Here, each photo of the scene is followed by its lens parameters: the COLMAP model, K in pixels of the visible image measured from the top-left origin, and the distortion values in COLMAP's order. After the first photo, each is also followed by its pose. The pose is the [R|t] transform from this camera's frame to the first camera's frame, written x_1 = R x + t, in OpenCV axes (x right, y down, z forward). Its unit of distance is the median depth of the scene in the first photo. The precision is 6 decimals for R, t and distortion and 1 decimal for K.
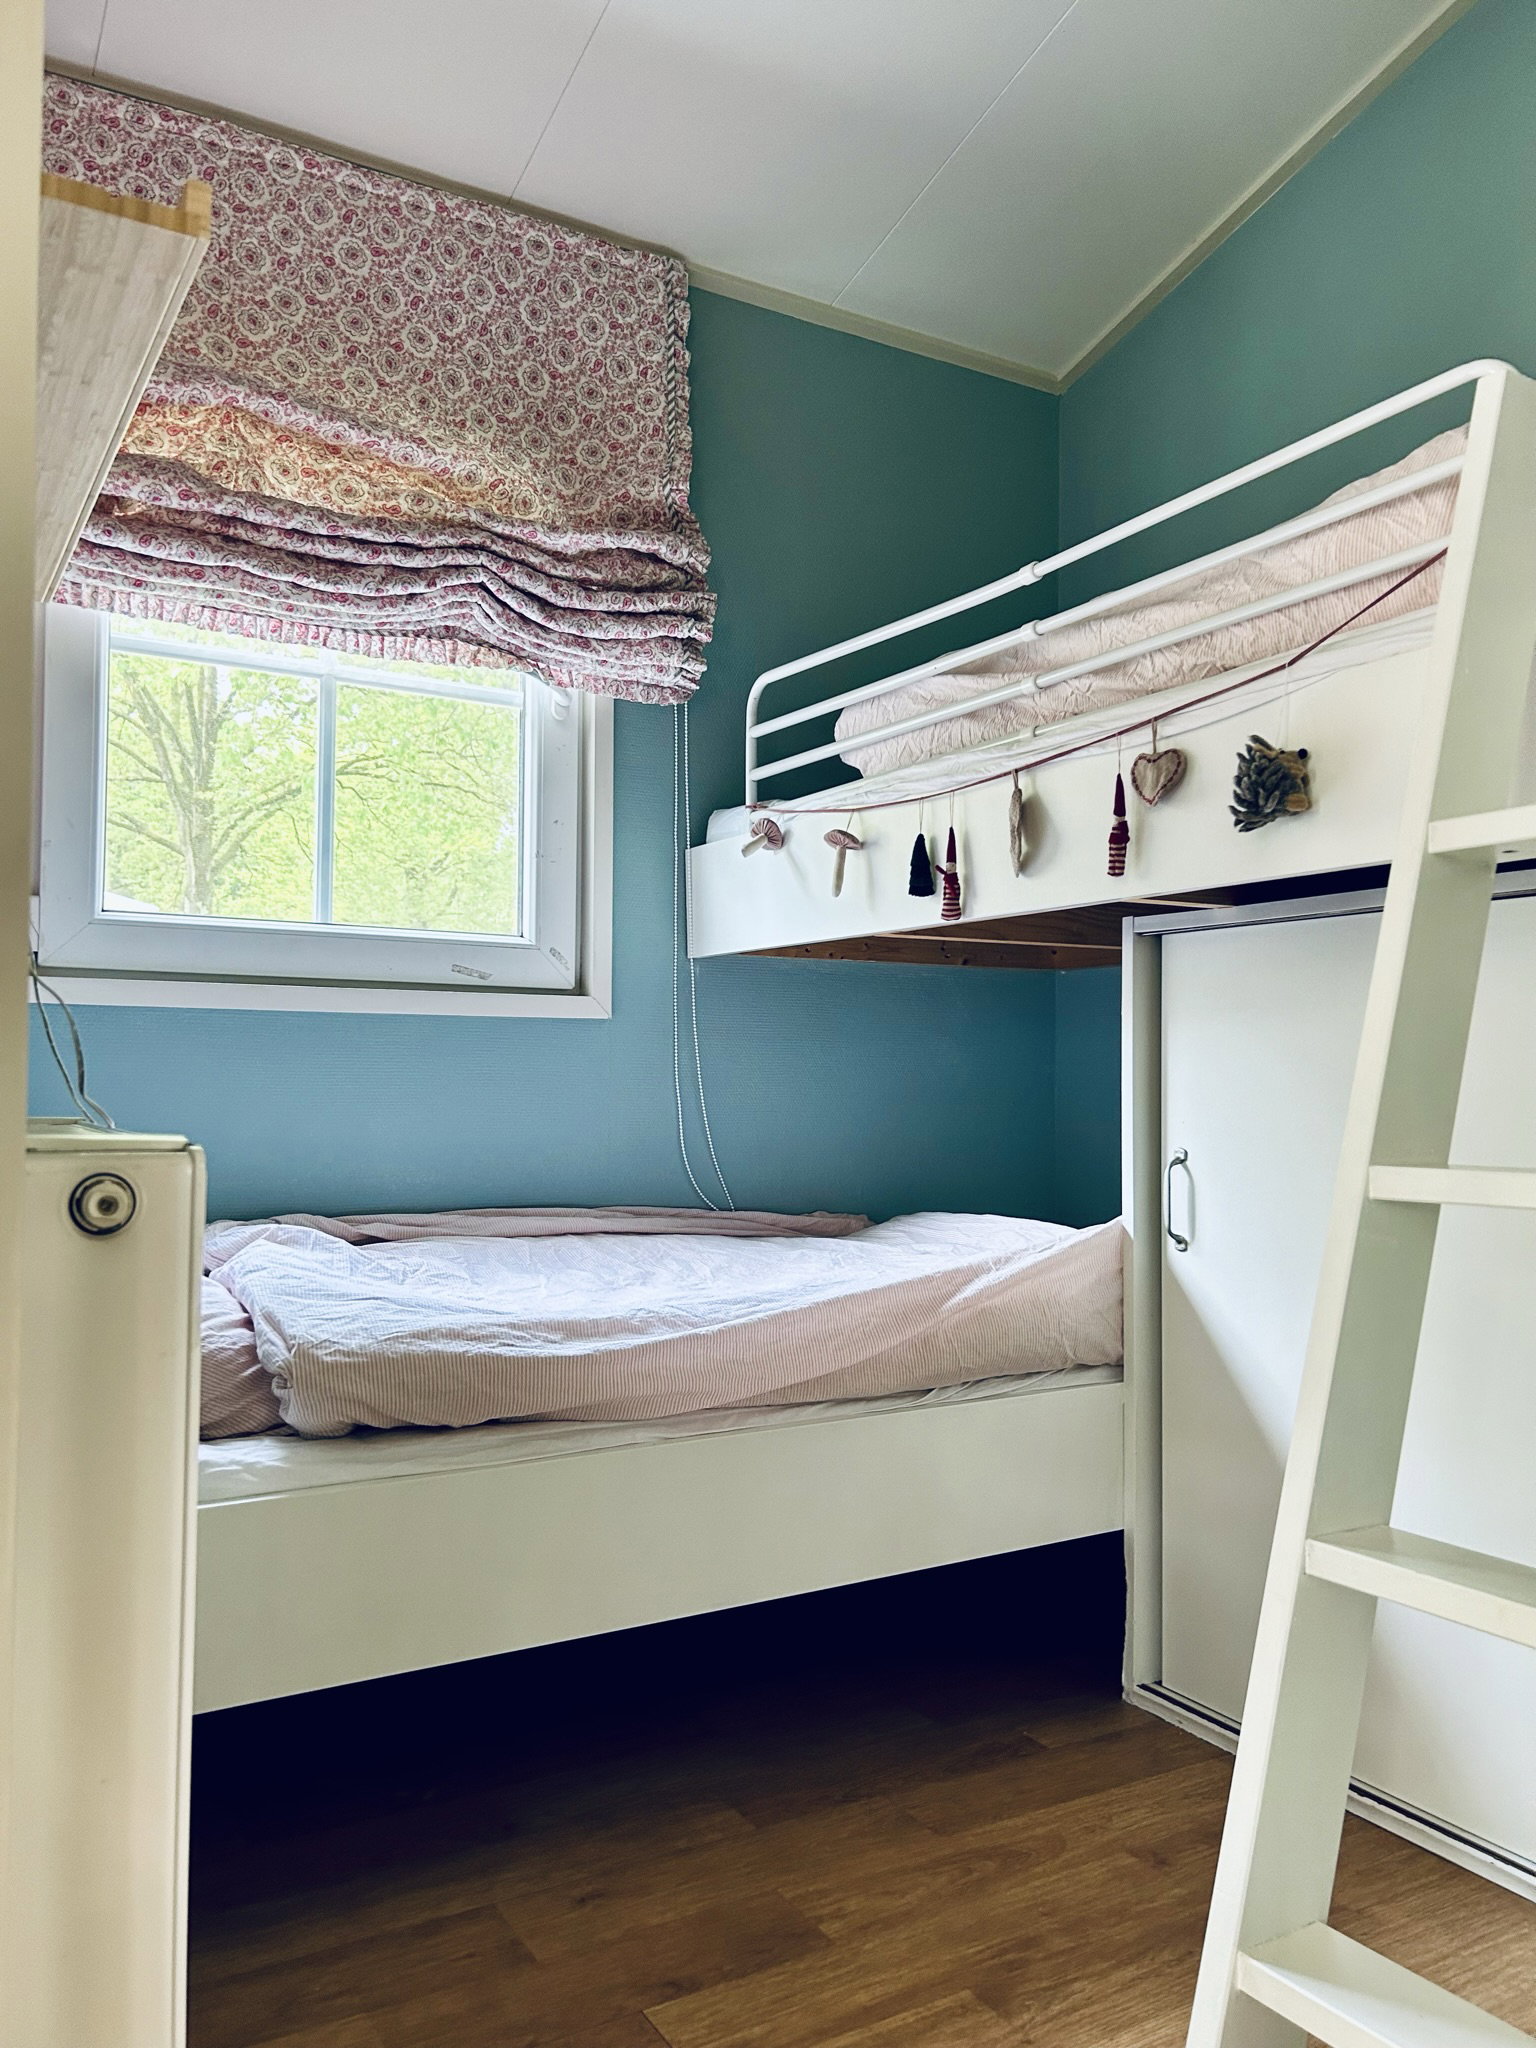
lens RADIAL K [[1563.1, 0, 758.1], [0, 1563.1, 1026.7], [0, 0, 1]] dist [0.045885, -0.059303]
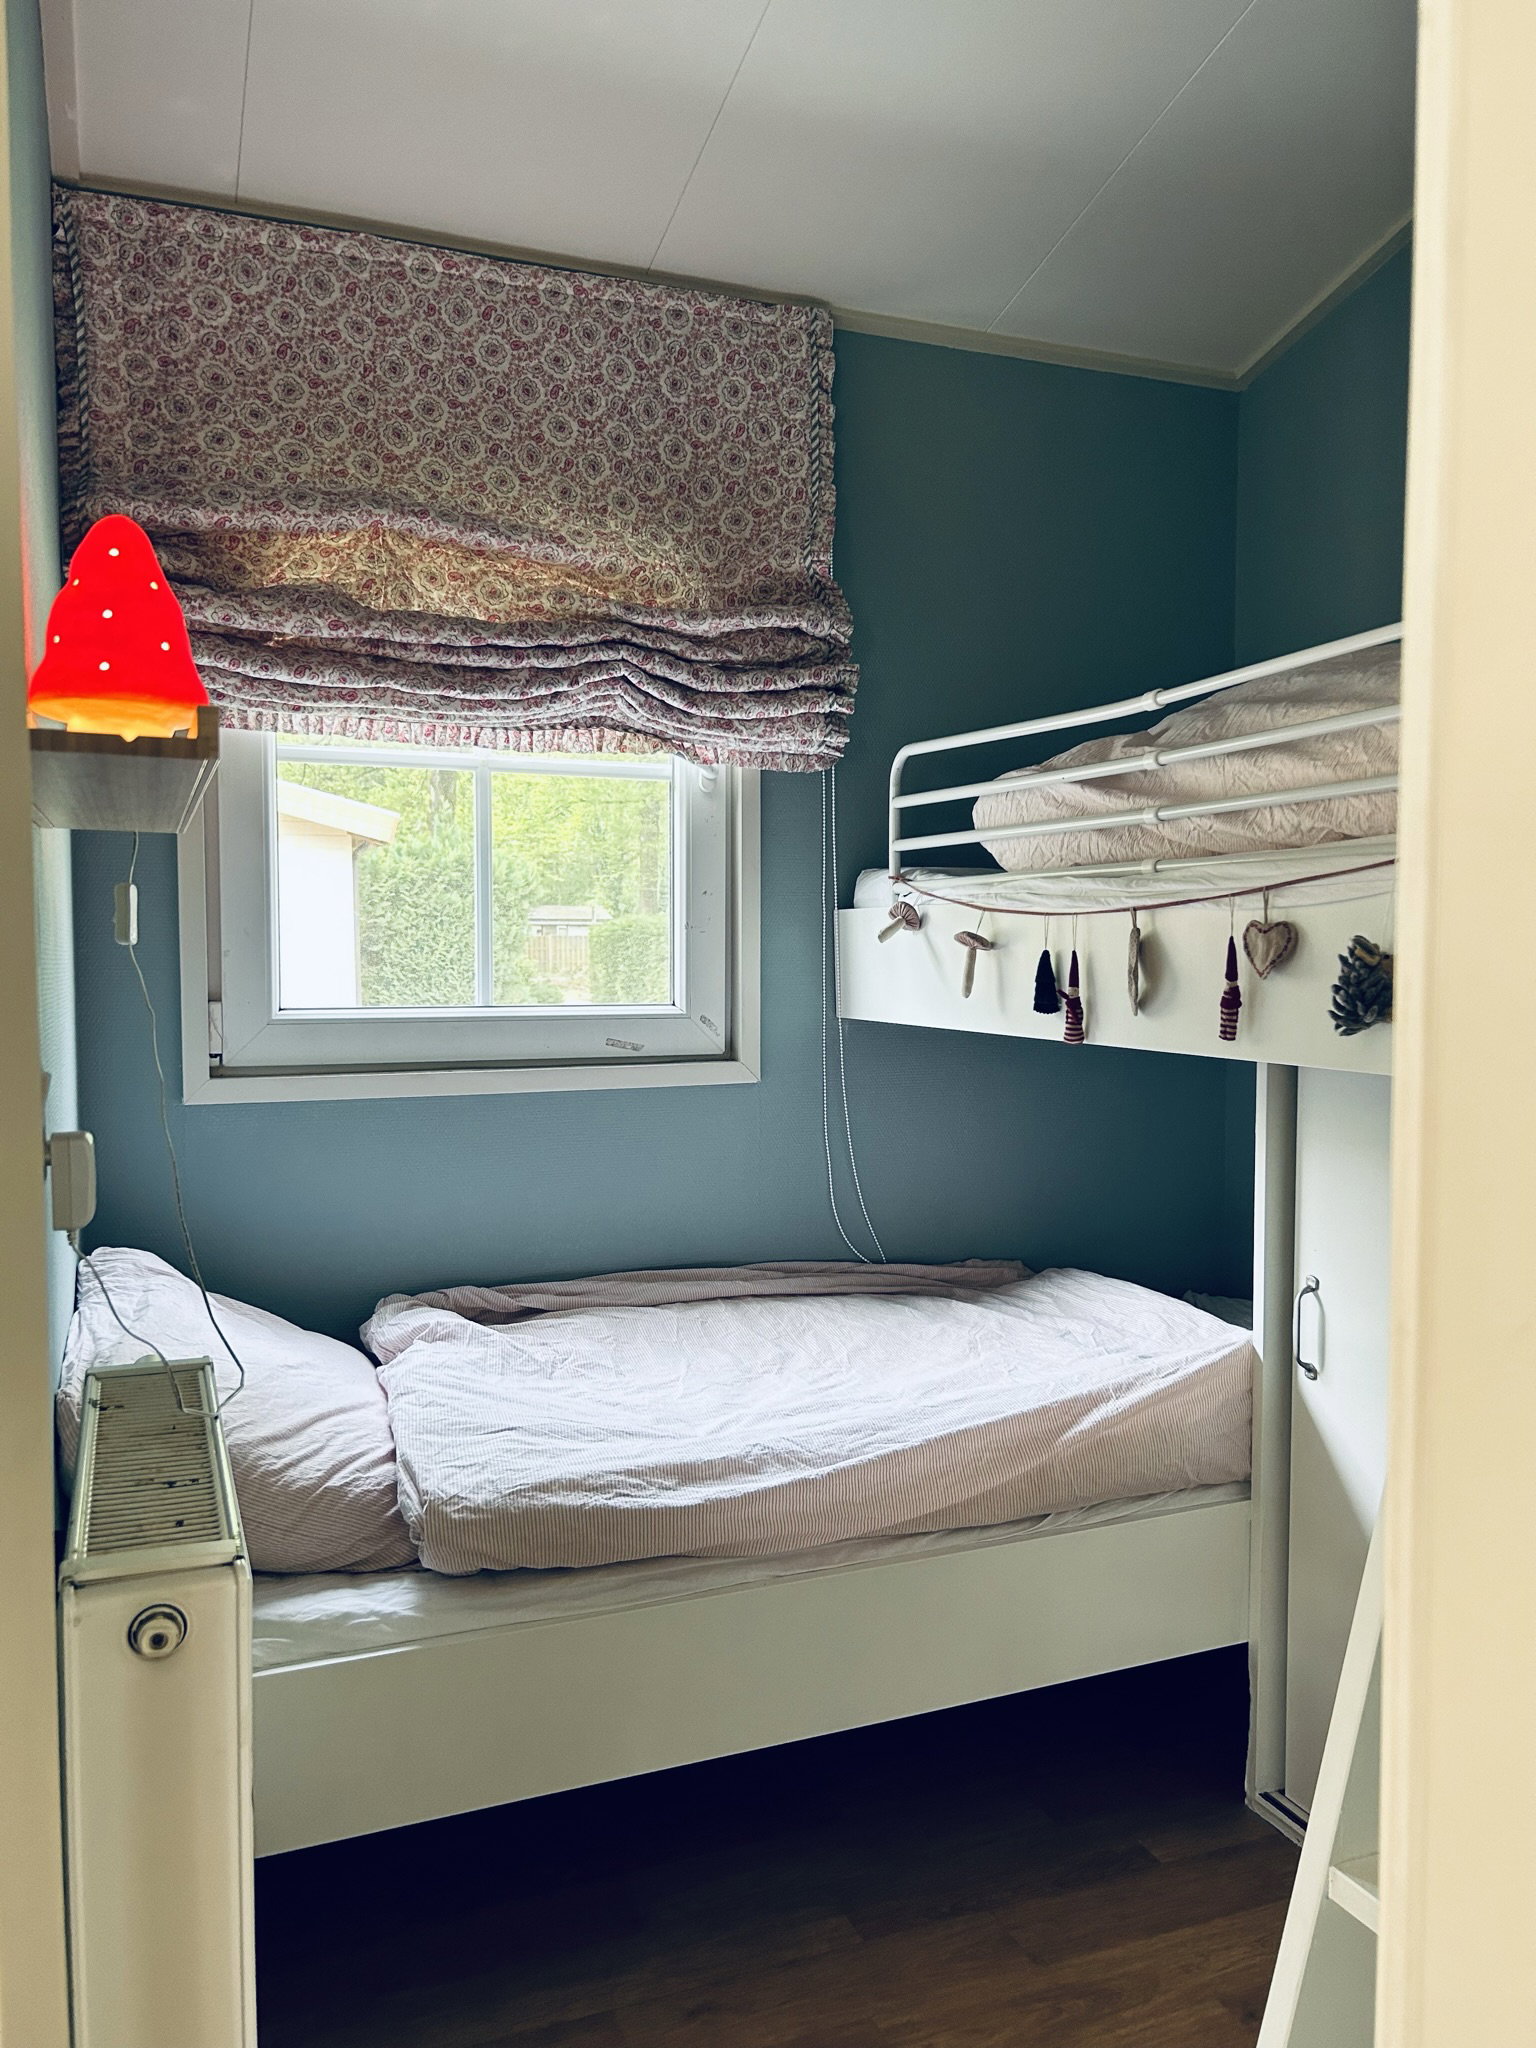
lens RADIAL K [[1563.1, 0, 764.2], [0, 1563.1, 1011.1], [0, 0, 1]] dist [0.045885, -0.059303]
pose [[0.988975, -0.000077, -0.148080, 0.071528], [0.012438, 0.996509, 0.082549, -0.163351], [0.147557, -0.083480, 0.985524, -0.006630]]
